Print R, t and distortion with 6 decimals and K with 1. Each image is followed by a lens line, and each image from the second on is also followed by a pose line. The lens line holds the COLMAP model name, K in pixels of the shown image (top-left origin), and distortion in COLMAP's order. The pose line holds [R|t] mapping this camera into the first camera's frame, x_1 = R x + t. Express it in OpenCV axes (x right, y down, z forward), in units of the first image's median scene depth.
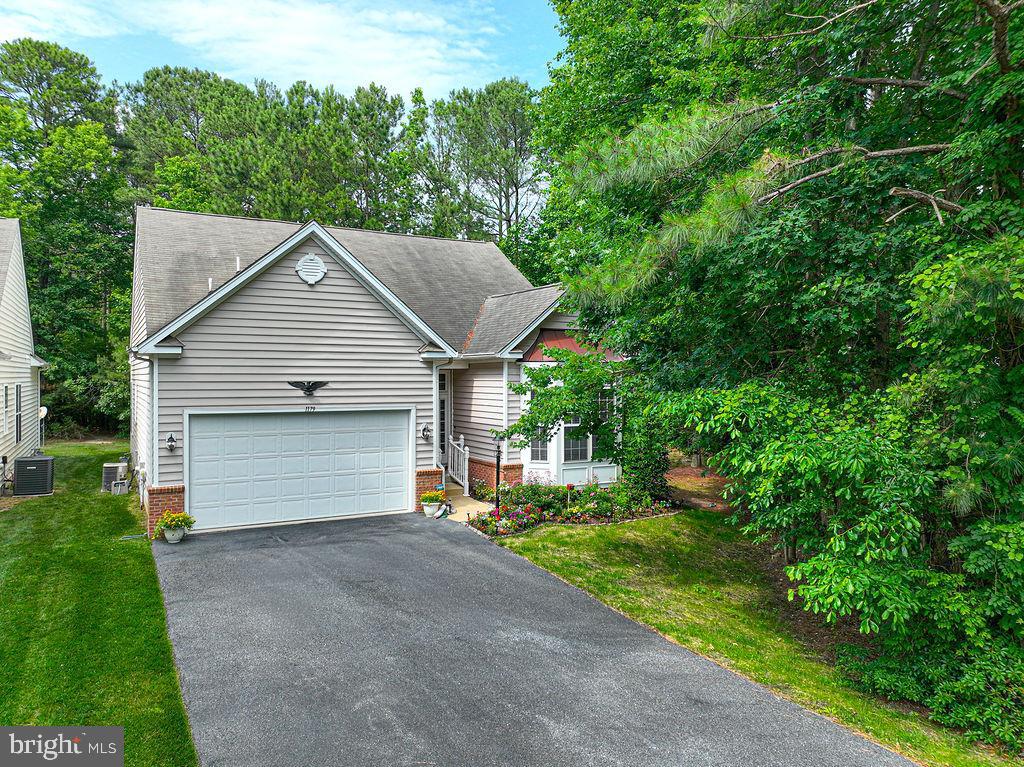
lens RADIAL K [[723.9, 0, 506.3], [0, 723.9, 385.5], [0, 0, 1]] dist [-0.001715, 0.016218]
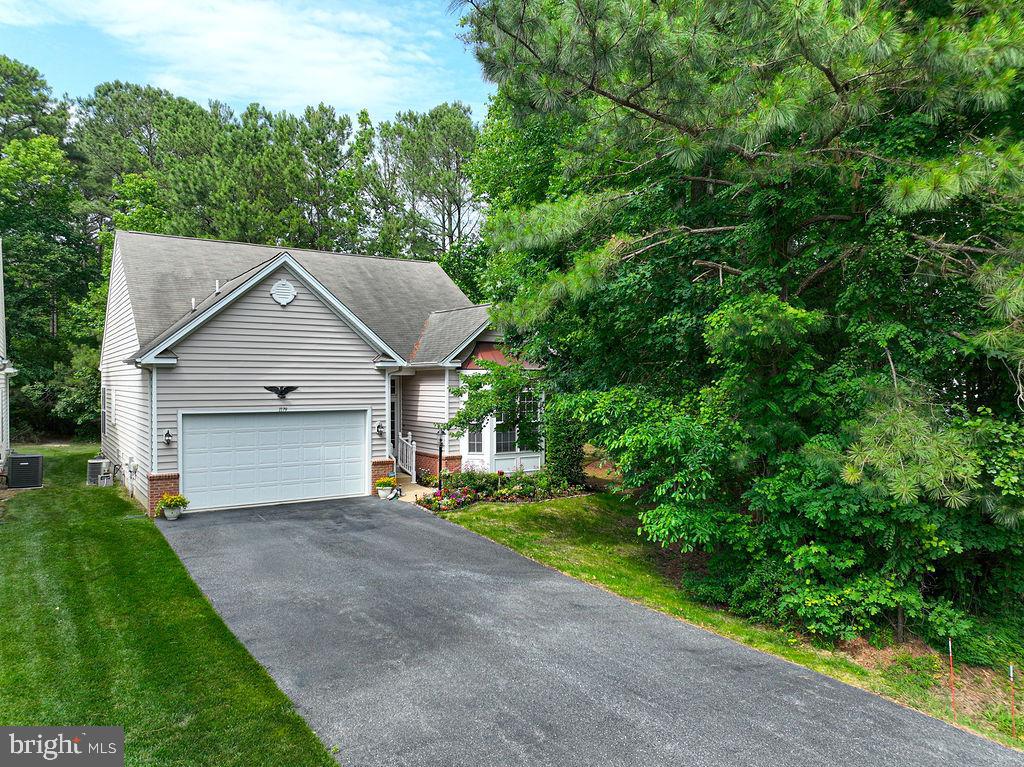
lens RADIAL K [[723.9, 0, 506.3], [0, 723.9, 385.5], [0, 0, 1]] dist [-0.001715, 0.016218]
pose [[0.997049, -0.002150, 0.076744, 0.005659], [0.002656, 0.999975, -0.006489, 0.001452], [-0.076728, 0.006674, 0.997030, -0.213829]]
